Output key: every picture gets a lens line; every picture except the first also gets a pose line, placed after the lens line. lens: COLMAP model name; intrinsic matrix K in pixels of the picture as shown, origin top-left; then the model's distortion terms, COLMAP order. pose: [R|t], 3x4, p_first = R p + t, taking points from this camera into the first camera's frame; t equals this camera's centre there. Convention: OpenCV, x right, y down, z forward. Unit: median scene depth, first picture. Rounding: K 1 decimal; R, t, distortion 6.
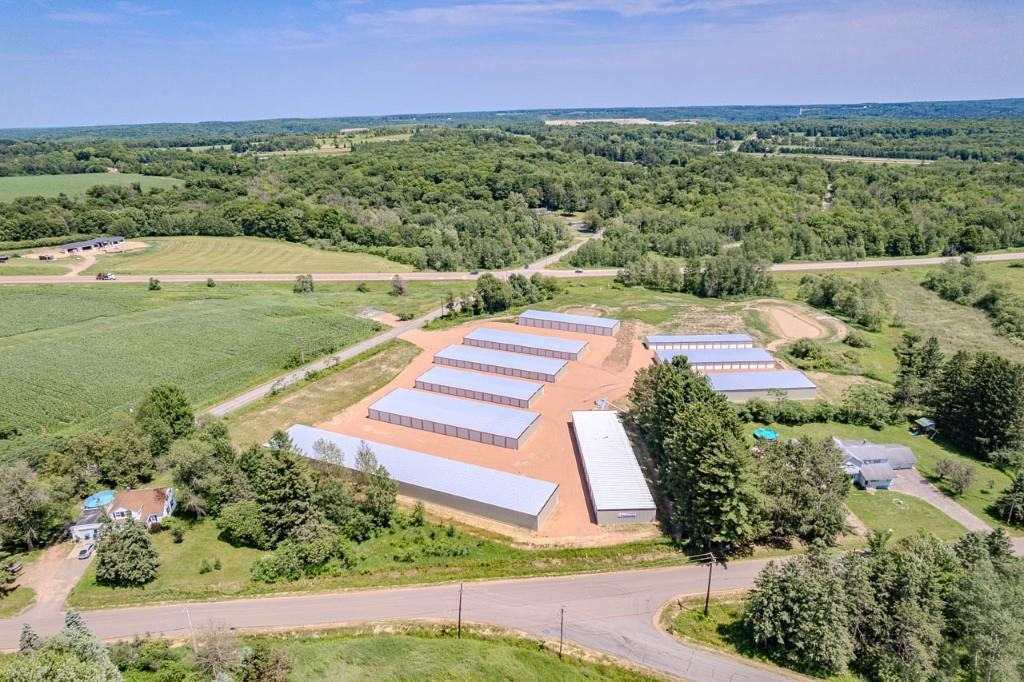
lens RADIAL K [[673.3, 0, 528.9], [0, 673.3, 355.6], [0, 0, 1]] dist [-0.060770, 0.050144]
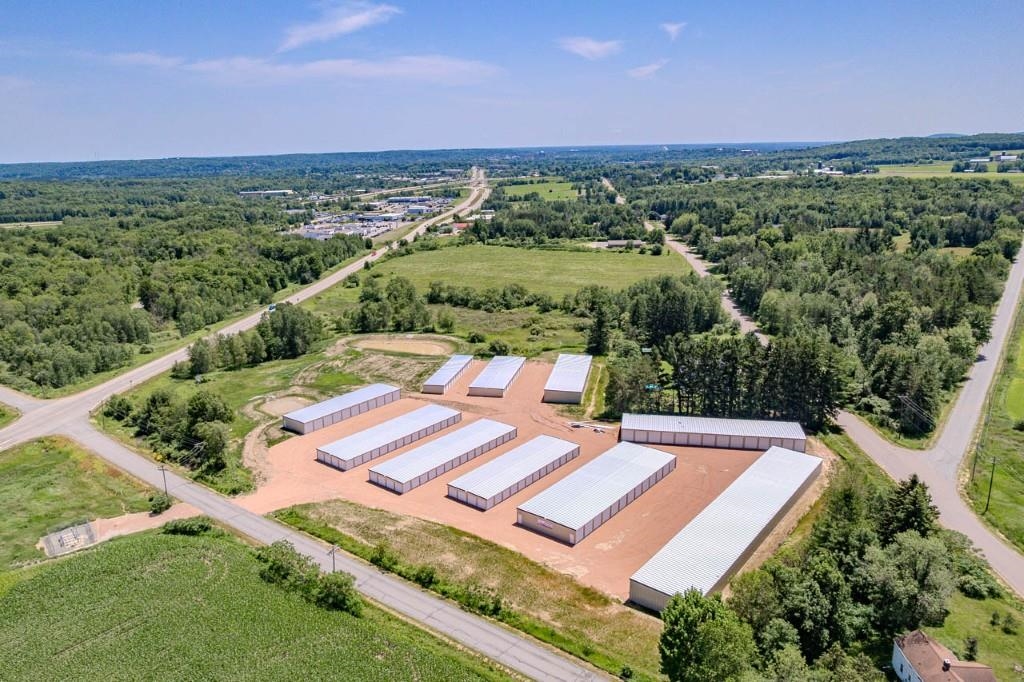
lens RADIAL K [[706.3, 0, 480.2], [0, 706.3, 339.3], [0, 0, 1]] dist [-0.062065, 0.054885]
pose [[0.272888, -0.235944, 0.932664, -0.536130], [0.352171, 0.926668, 0.131386, -0.143785], [-0.895270, 0.292604, 0.335969, 0.450001]]
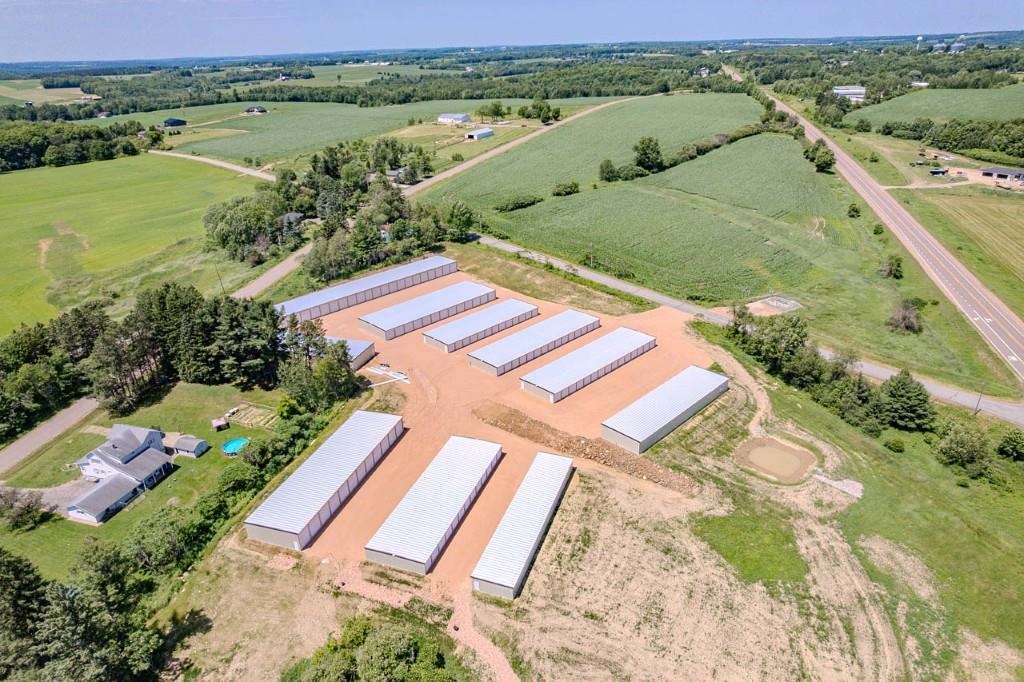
lens RADIAL K [[641.2, 0, 512.0], [0, 641.2, 341.0], [0, 0, 1]] dist [-0.028489, 0.002719]
pose [[-0.361089, 0.425247, -0.829927, 0.466834], [-0.293716, 0.792813, 0.534021, -0.299785], [0.885068, 0.436592, -0.161374, 0.767899]]
